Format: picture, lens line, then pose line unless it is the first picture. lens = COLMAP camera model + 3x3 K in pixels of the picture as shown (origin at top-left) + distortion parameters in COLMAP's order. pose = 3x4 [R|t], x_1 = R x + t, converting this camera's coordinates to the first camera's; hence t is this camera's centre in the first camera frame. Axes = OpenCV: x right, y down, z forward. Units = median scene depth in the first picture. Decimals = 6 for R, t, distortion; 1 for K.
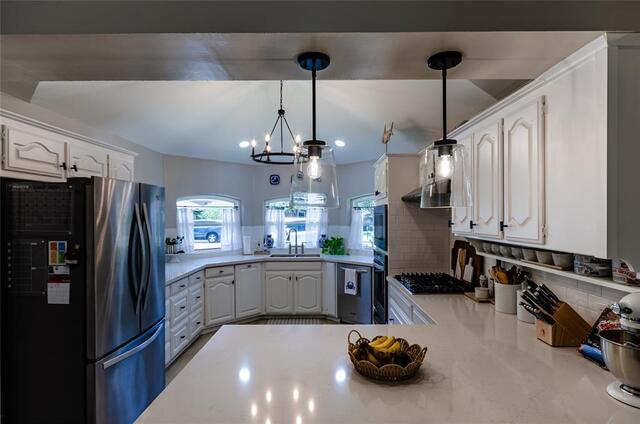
lens RADIAL K [[348.9, 0, 318.0], [0, 348.9, 214.2], [0, 0, 1]] dist [0.000317, -0.005700]
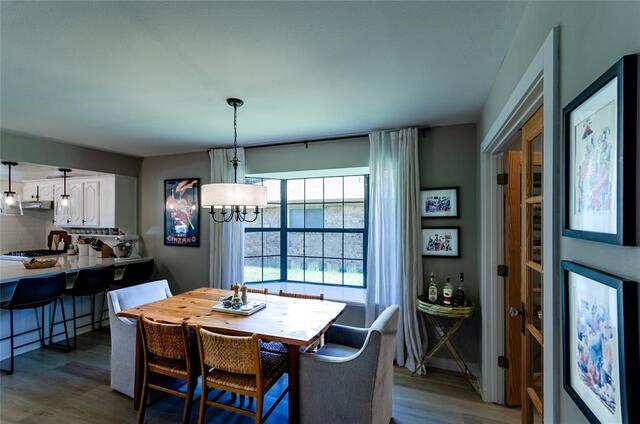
lens RADIAL K [[285.4, 0, 330.6], [0, 285.4, 215.1], [0, 0, 1]] dist [-0.001961, 0.002376]
pose [[0.336921, 0.007904, 0.941500, -0.728796], [-0.003999, 0.999968, -0.006963, -0.006431], [-0.941524, -0.001419, 0.336942, -1.245990]]
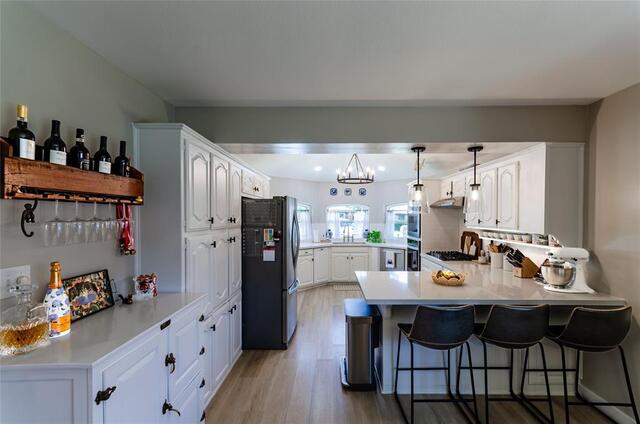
lens RADIAL K [[285.4, 0, 326.2], [0, 285.4, 219.4], [0, 0, 1]] dist [-0.001961, 0.002376]
pose [[0.999894, 0.003503, -0.014125, -0.326440], [-0.003294, 0.999885, 0.014783, -0.001248], [0.014175, -0.014735, 0.999791, -0.497714]]
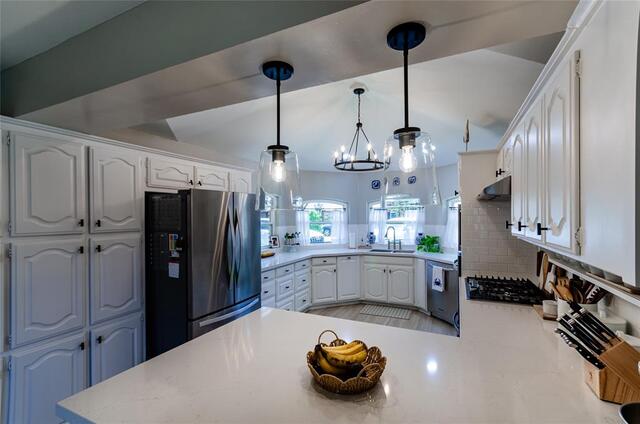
lens RADIAL K [[285.4, 0, 320.2], [0, 285.4, 215.8], [0, 0, 1]] dist [-0.001961, 0.002376]
pose [[0.907305, -0.002744, -0.420464, 0.254971], [0.005039, 0.999978, 0.004349, -0.001007], [0.420443, -0.006065, 0.907299, 0.145294]]
